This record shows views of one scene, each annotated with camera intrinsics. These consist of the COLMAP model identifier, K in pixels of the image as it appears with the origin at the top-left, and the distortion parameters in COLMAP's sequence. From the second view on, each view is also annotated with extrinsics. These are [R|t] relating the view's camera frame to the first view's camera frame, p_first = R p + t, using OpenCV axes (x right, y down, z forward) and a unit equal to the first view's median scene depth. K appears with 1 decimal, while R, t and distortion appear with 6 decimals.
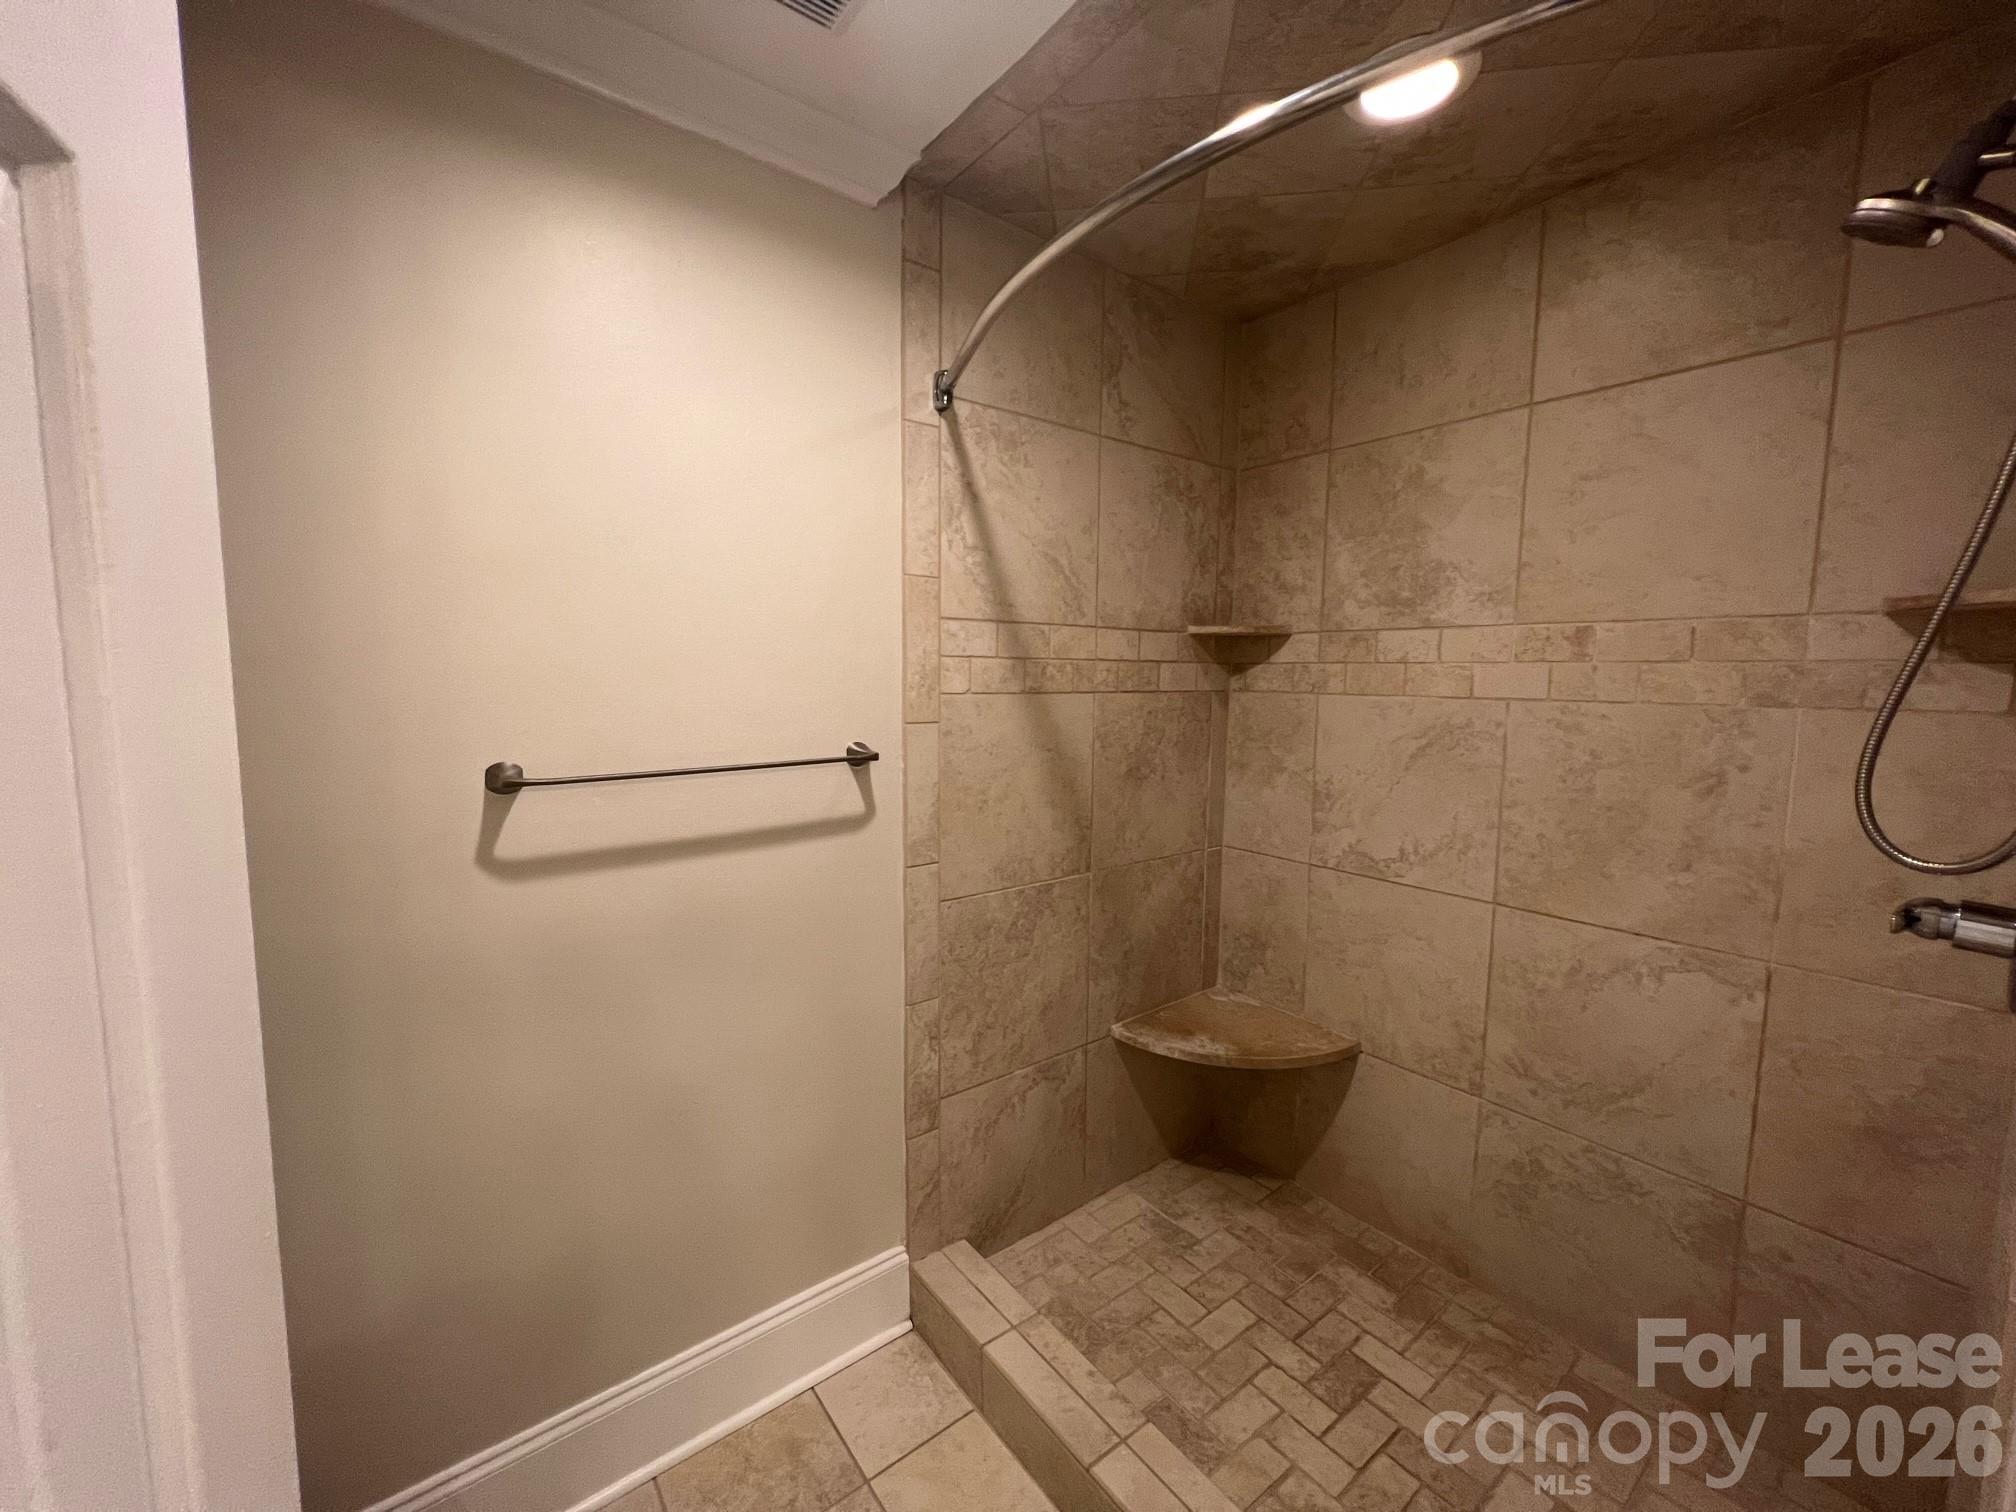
lens RADIAL K [[811.1, 0, 1010.6], [0, 811.1, 755.2], [0, 0, 1]] dist [0.000369, 0.000425]
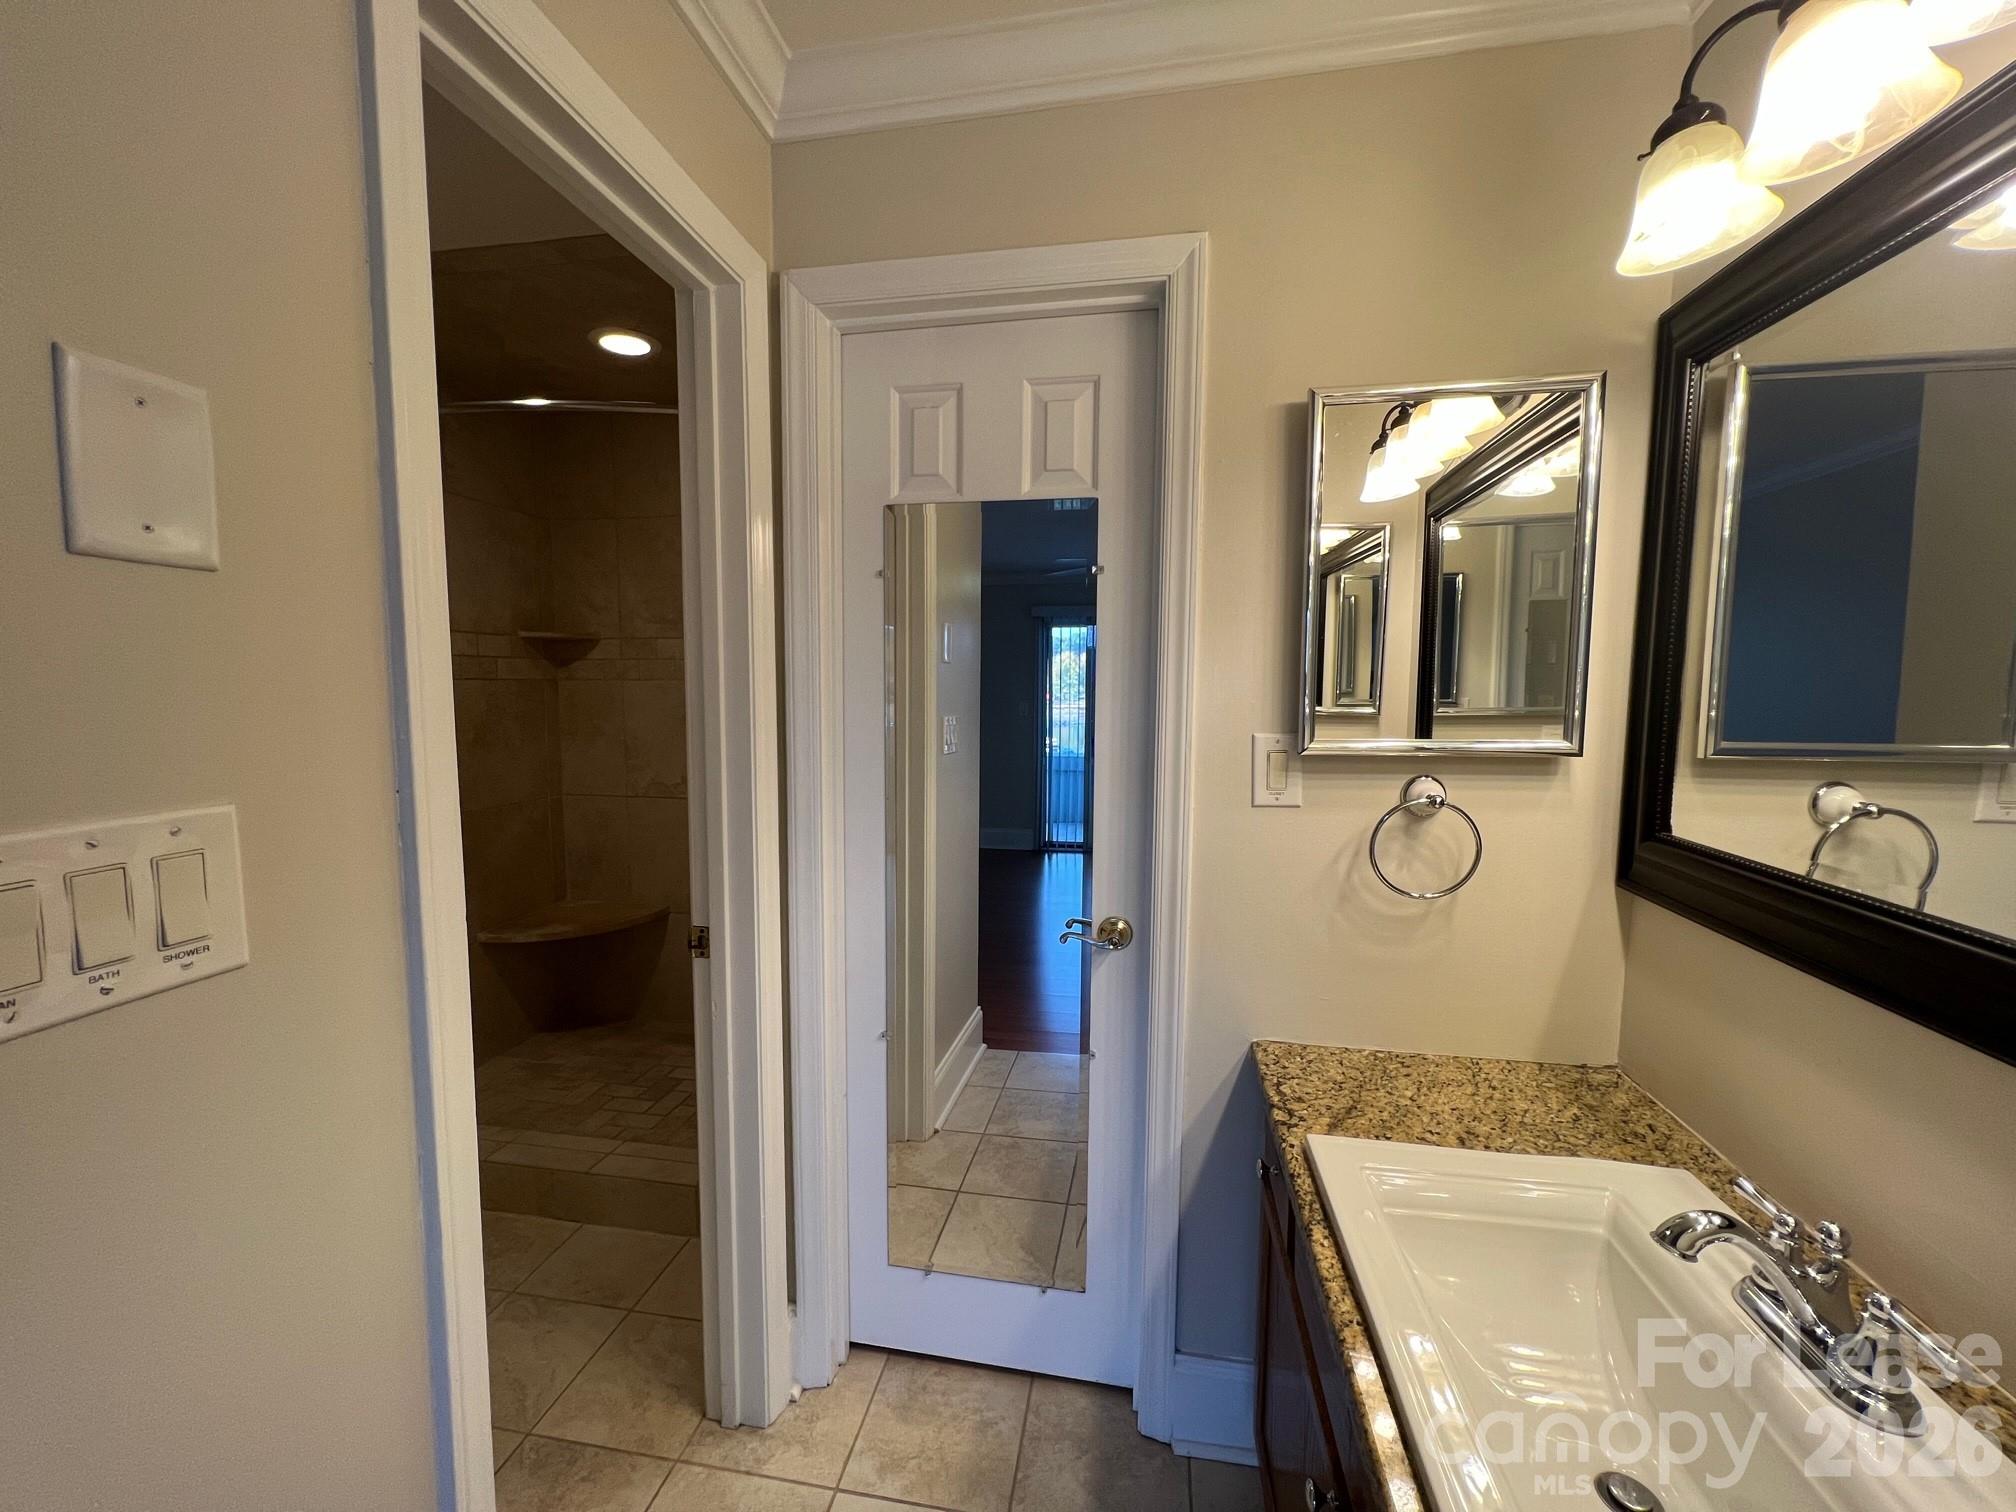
lens RADIAL K [[808.4, 0, 1010.4], [0, 808.4, 755.2], [0, 0, 1]] dist [-0.003921, -0.001249]
pose [[0.739620, -0.065392, 0.669841, -0.093031], [0.074081, 0.997131, 0.015545, 0.089479], [-0.668936, 0.038125, 0.742342, -0.557532]]
